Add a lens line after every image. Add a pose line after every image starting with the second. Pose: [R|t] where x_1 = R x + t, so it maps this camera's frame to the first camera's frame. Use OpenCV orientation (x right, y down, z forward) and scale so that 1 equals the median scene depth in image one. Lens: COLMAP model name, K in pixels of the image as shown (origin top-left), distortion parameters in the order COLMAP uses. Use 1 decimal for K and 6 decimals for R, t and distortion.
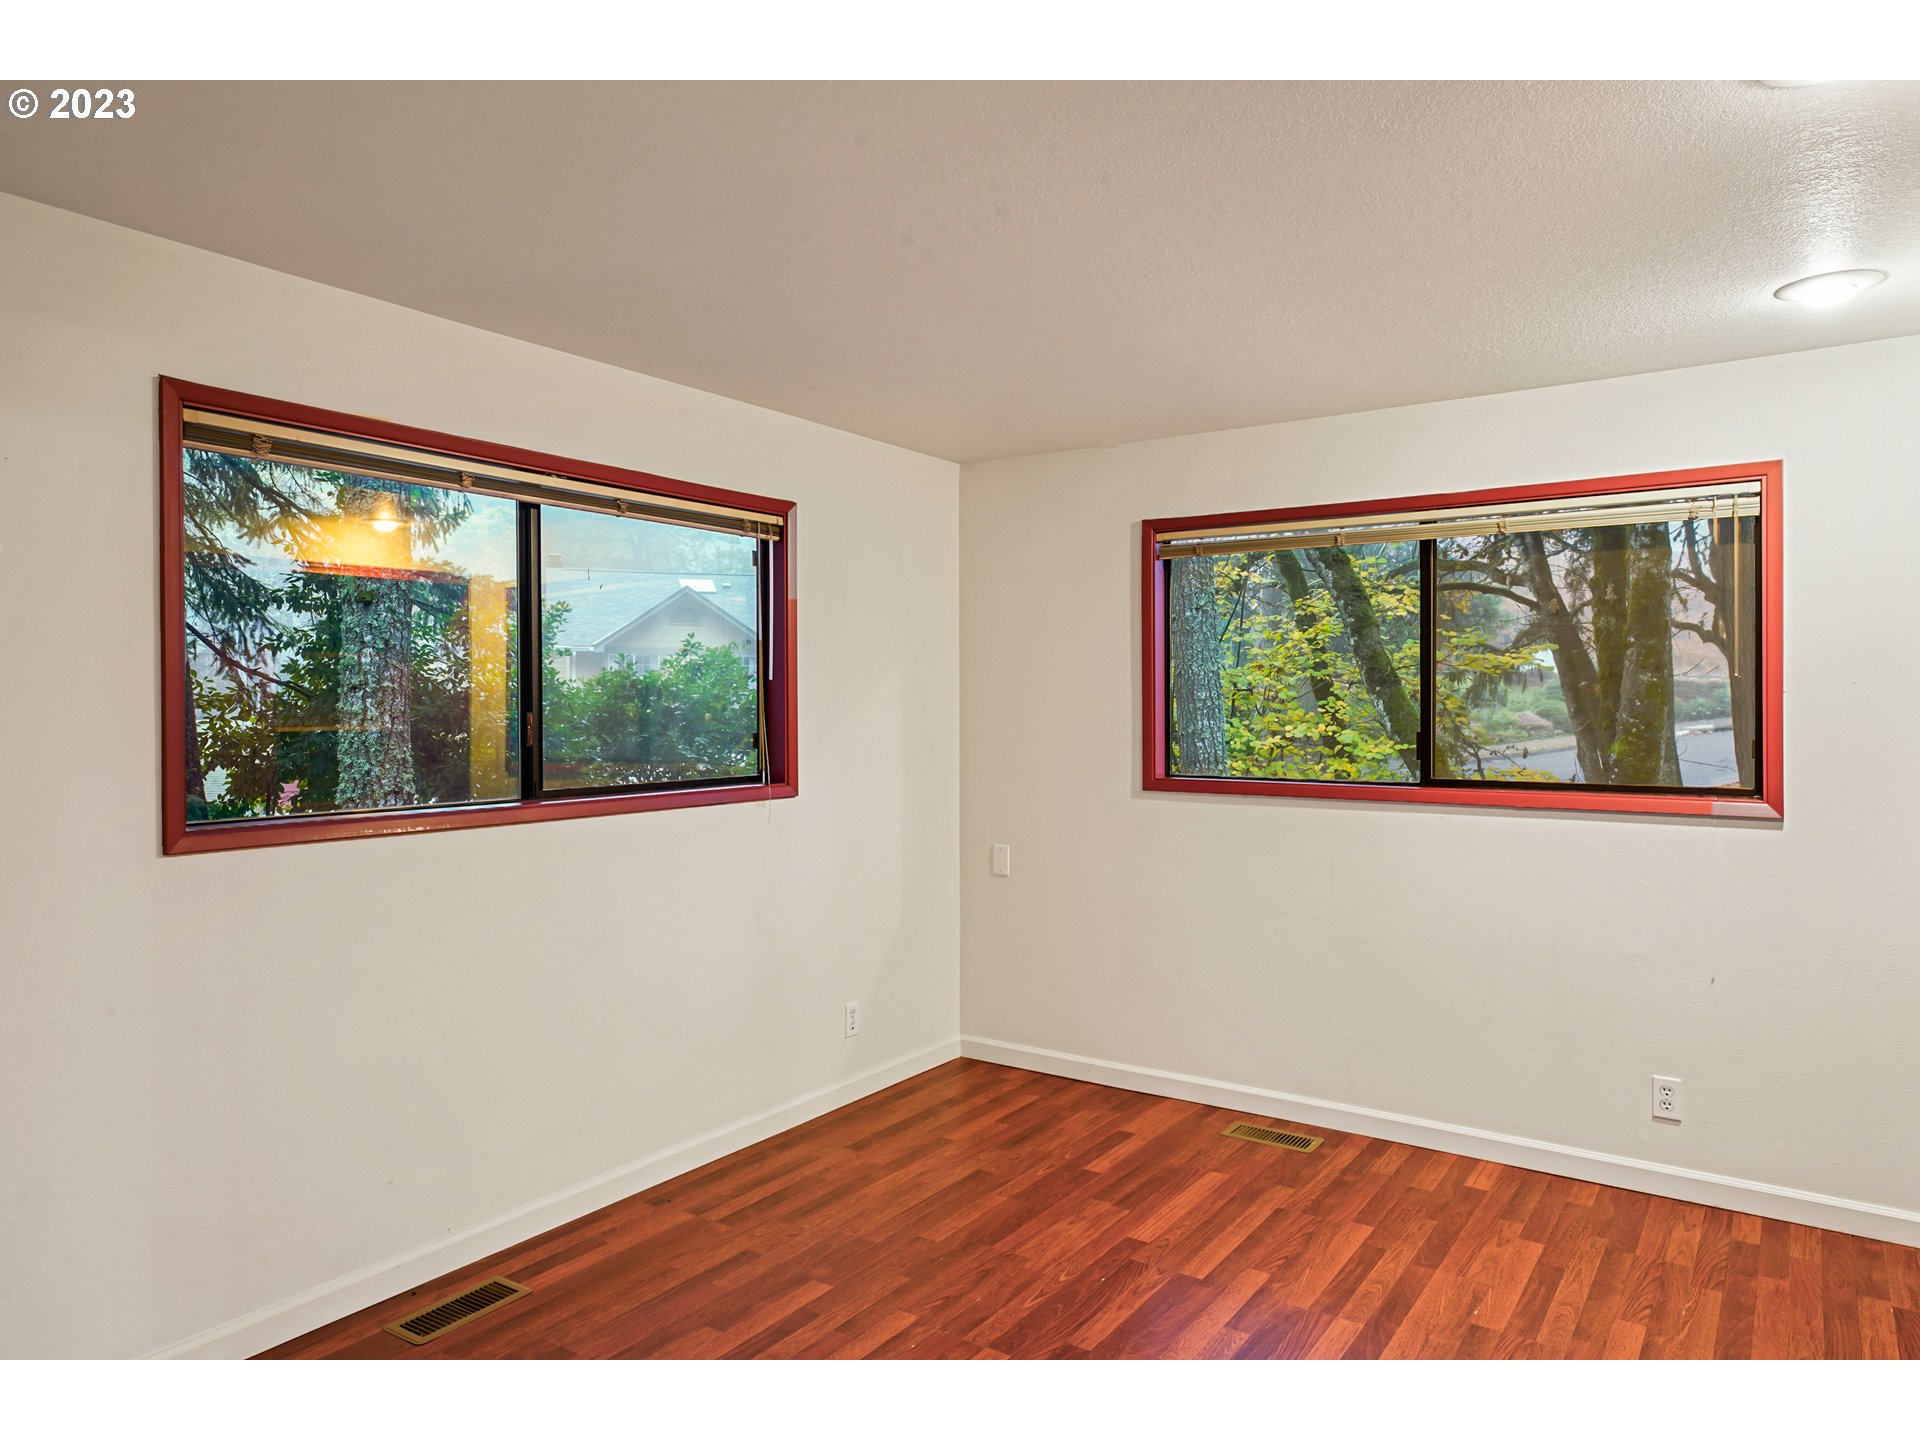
lens RADIAL K [[1213.8, 0, 948.7], [0, 1213.8, 719.8], [0, 0, 1]] dist [0.021751, -0.002810]
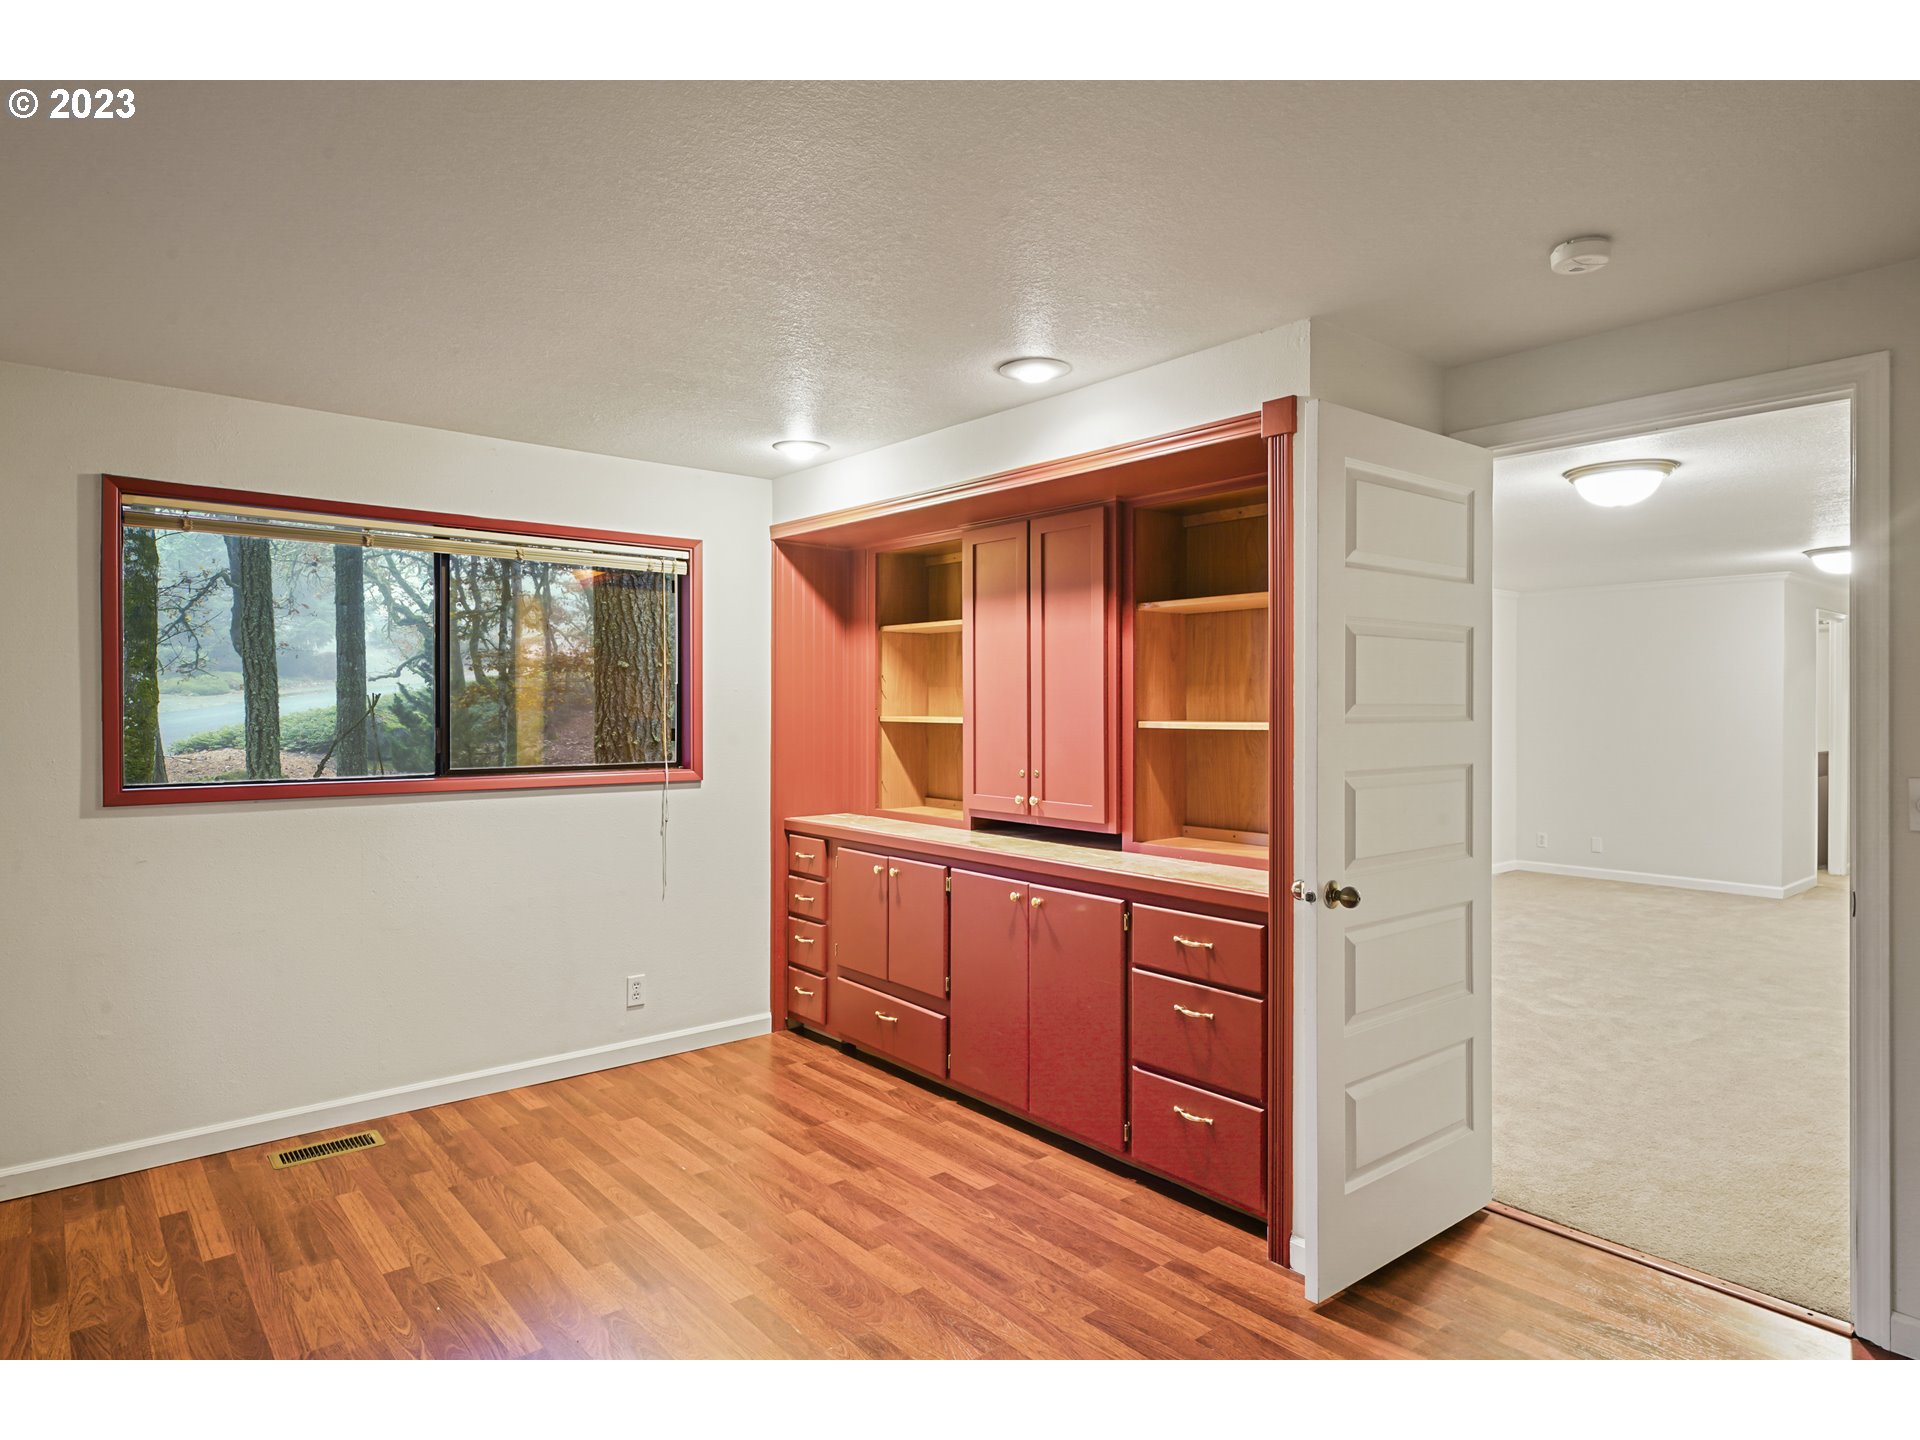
lens RADIAL K [[1088.6, 0, 951.3], [0, 1088.6, 711.8], [0, 0, 1]] dist [0.002251, 0.000115]
pose [[0.275817, -0.003966, 0.961202, -0.458625], [0.008434, 0.999963, 0.001705, -0.002050], [-0.961173, 0.007636, 0.275841, 0.303407]]
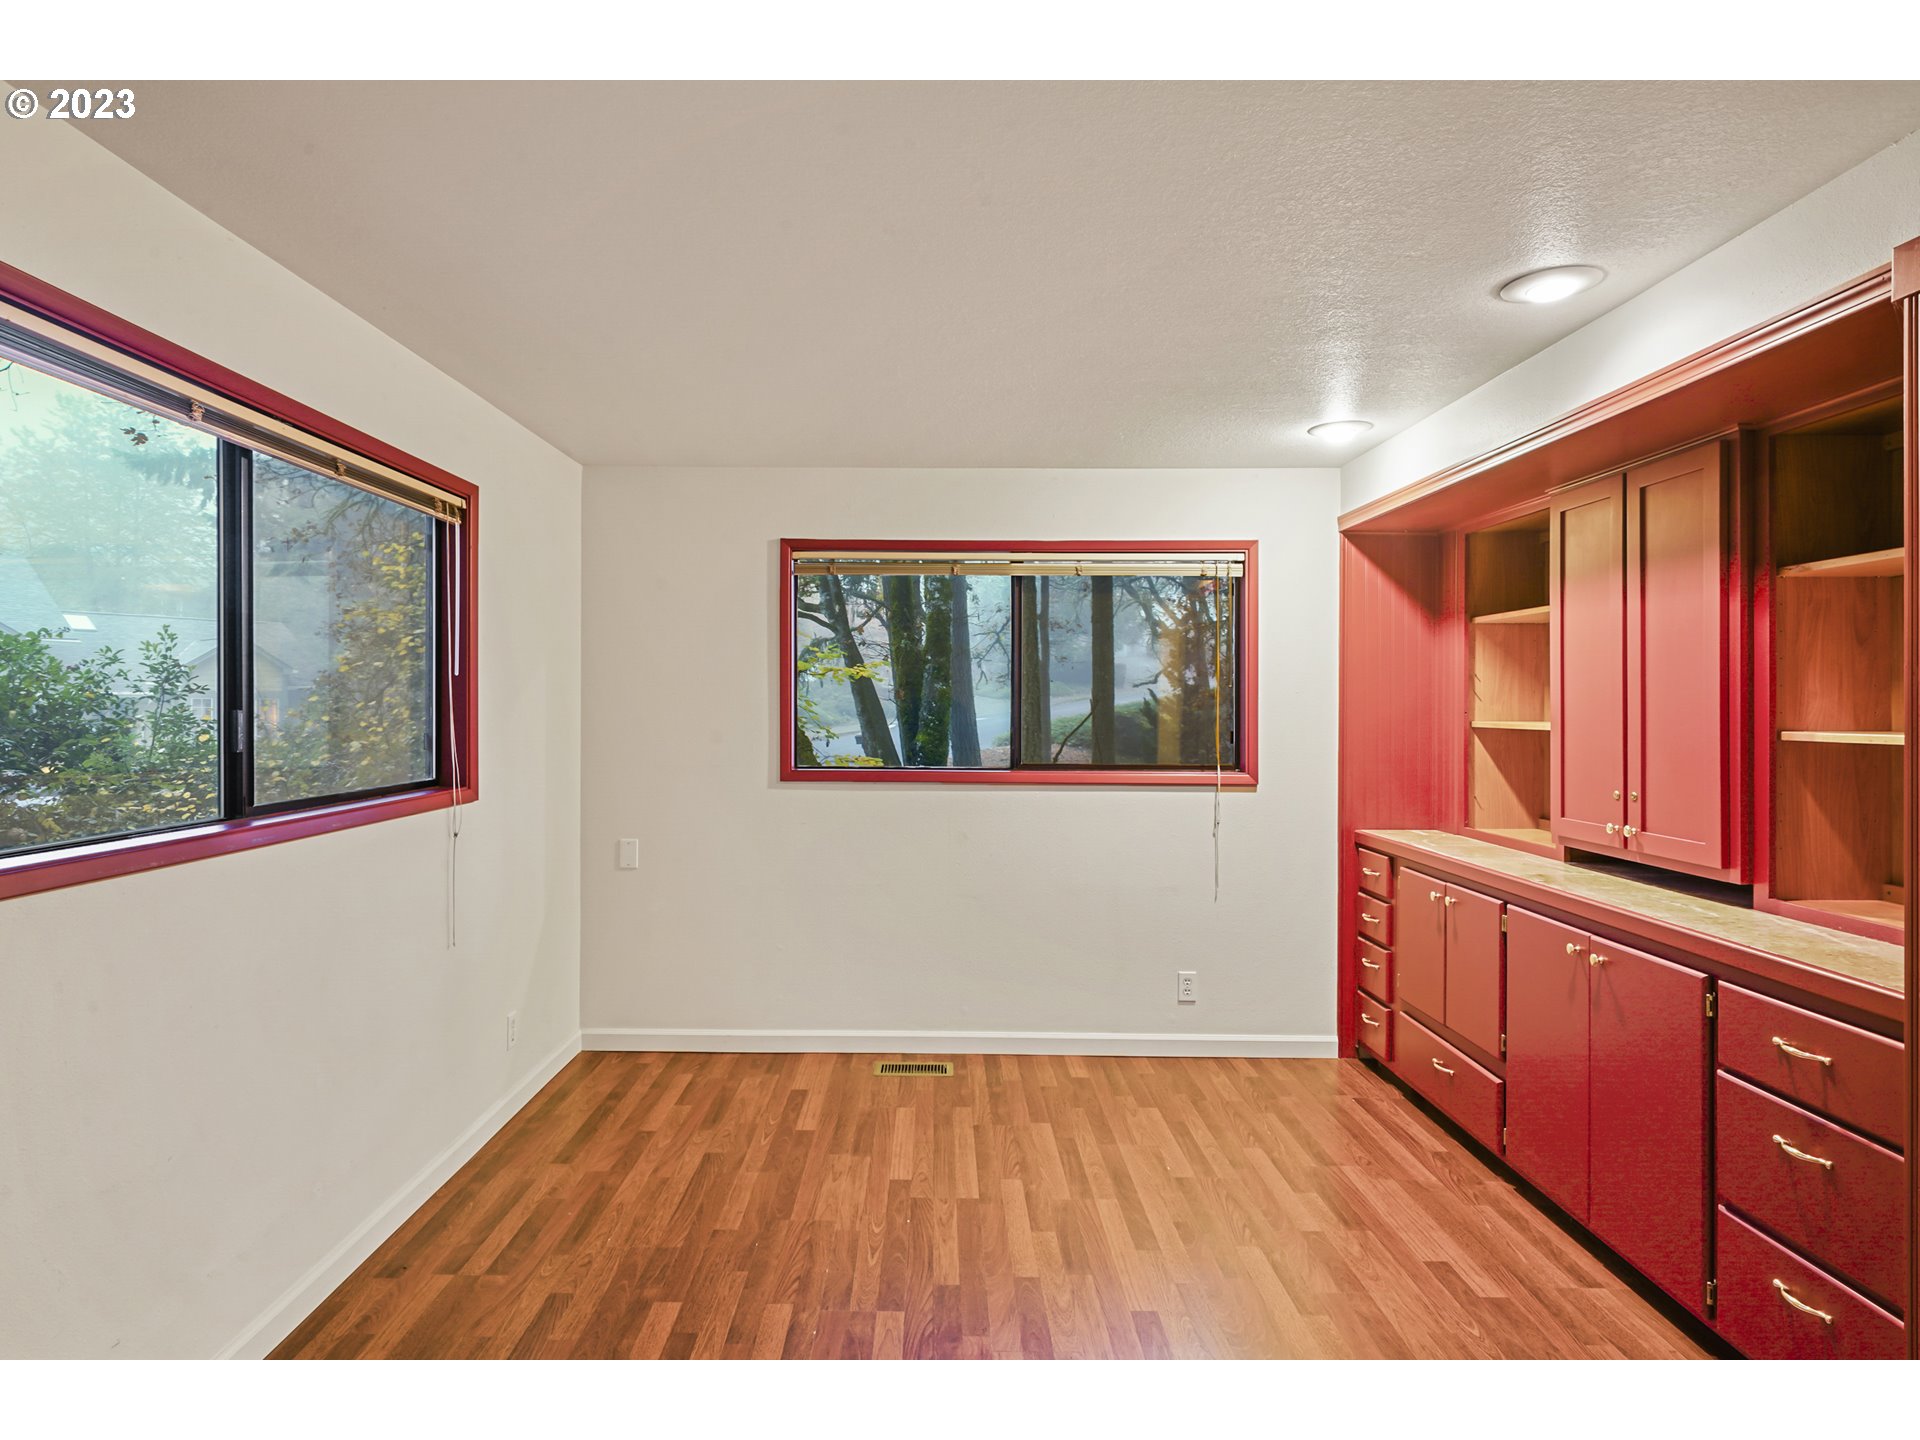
lens RADIAL K [[1044.3, 0, 916.7], [0, 1044.3, 712.5], [0, 0, 1]] dist [0.001352, -0.002513]
pose [[0.836257, 0.001060, 0.548337, -0.310802], [0.001483, 0.999990, -0.004195, -0.000632], [-0.548336, 0.004322, 0.836247, 0.157591]]
